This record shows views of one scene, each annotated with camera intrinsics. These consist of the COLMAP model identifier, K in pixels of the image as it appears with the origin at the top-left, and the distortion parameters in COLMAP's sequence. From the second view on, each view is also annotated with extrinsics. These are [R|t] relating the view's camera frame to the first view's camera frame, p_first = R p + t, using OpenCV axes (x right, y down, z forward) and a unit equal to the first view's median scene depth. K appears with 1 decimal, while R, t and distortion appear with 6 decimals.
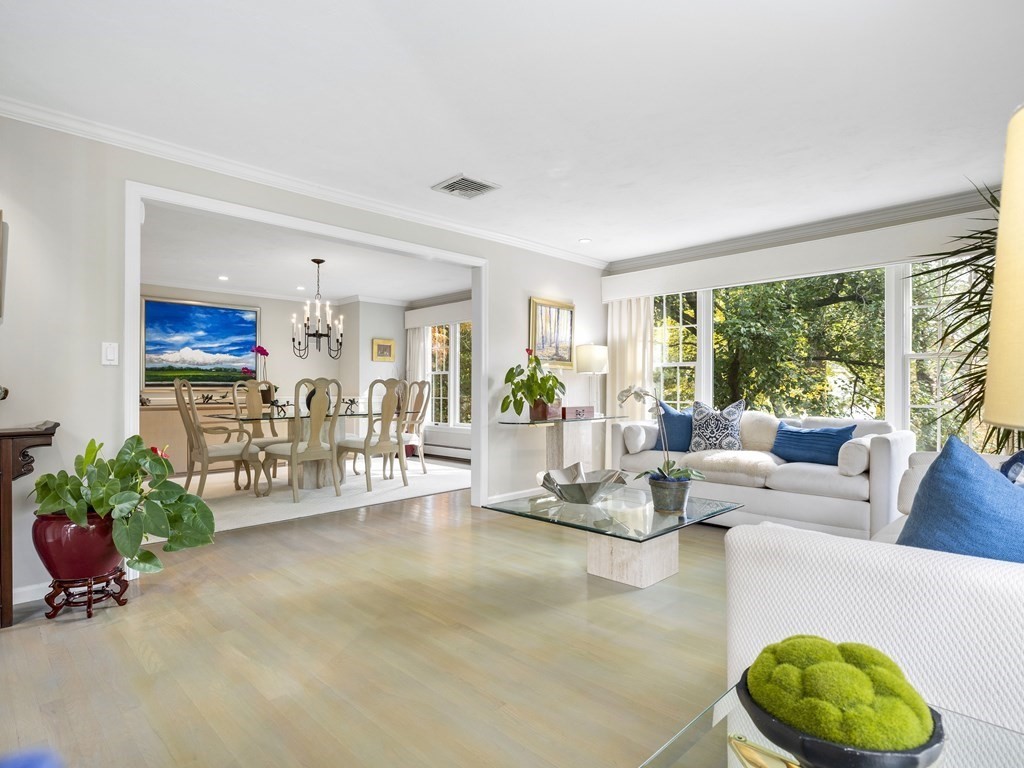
lens RADIAL K [[544.4, 0, 514.8], [0, 544.4, 390.0], [0, 0, 1]] dist [-0.006489, -0.000815]
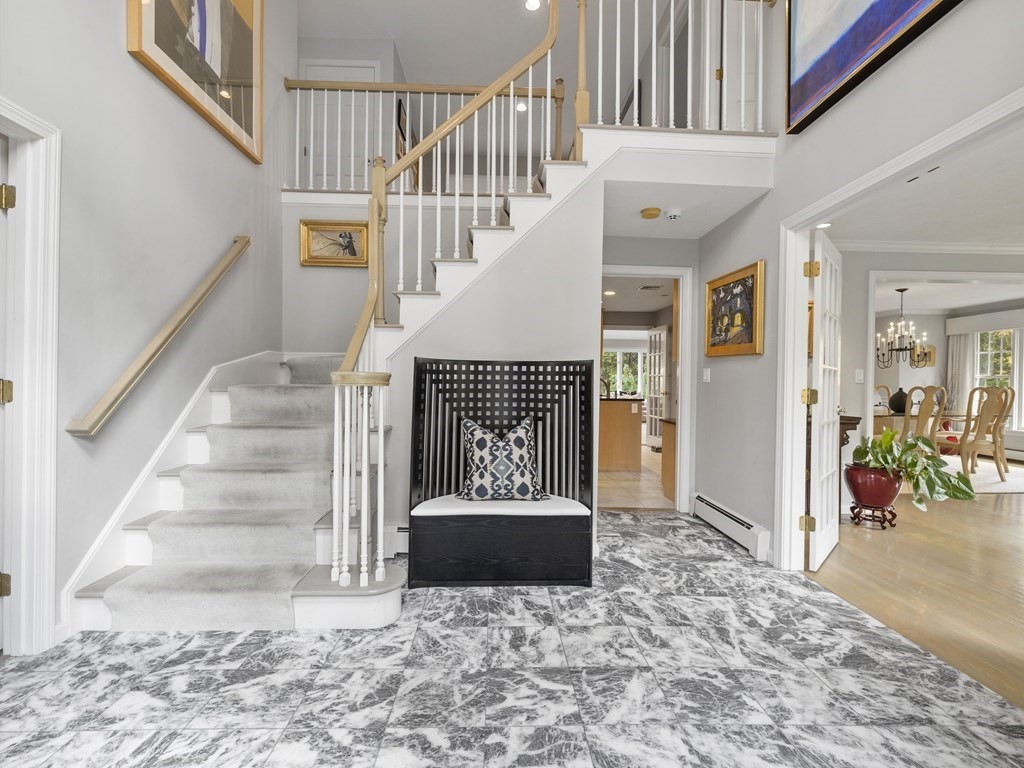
lens RADIAL K [[480.7, 0, 514.7], [0, 480.7, 379.4], [0, 0, 1]] dist [0.002986, 0.000058]
pose [[0.728815, 0.010602, -0.684628, -0.206906], [-0.014178, 0.999899, 0.000390, -0.017183], [0.684564, 0.009422, 0.728892, -0.334546]]
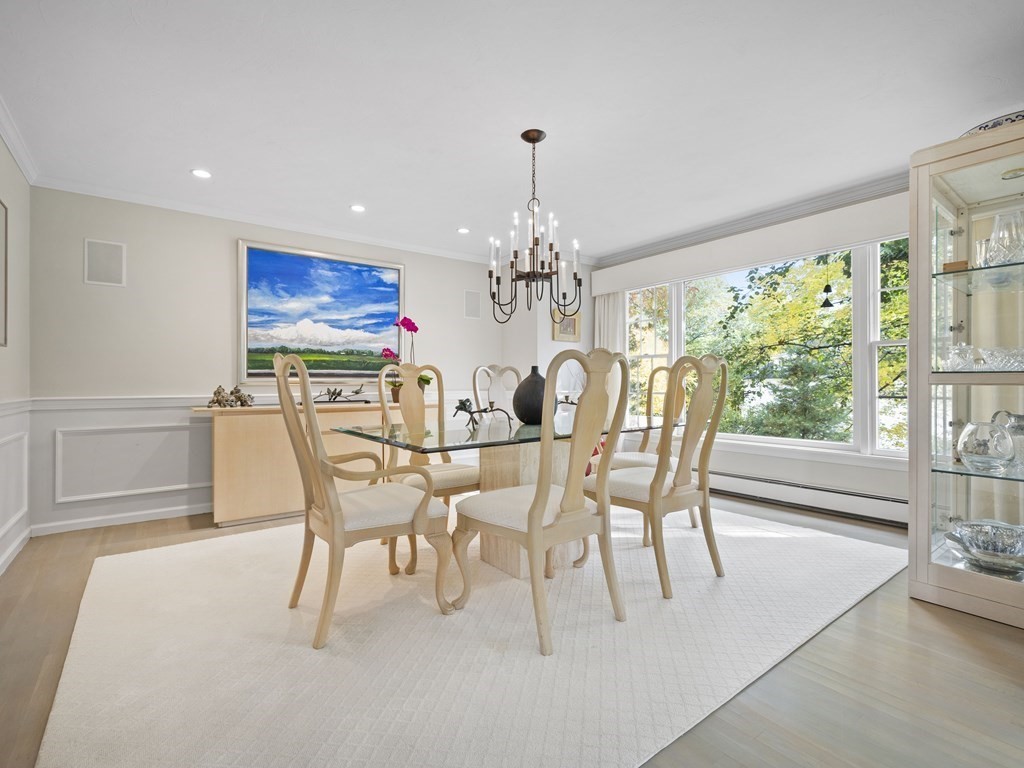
lens RADIAL K [[480.7, 0, 509.8], [0, 480.7, 381.5], [0, 0, 1]] dist [0.002986, 0.000058]
pose [[0.988307, -0.004010, -0.152422, -0.258724], [0.003127, 0.999977, -0.006033, 0.003831], [0.152442, 0.005486, 0.988297, 0.441336]]
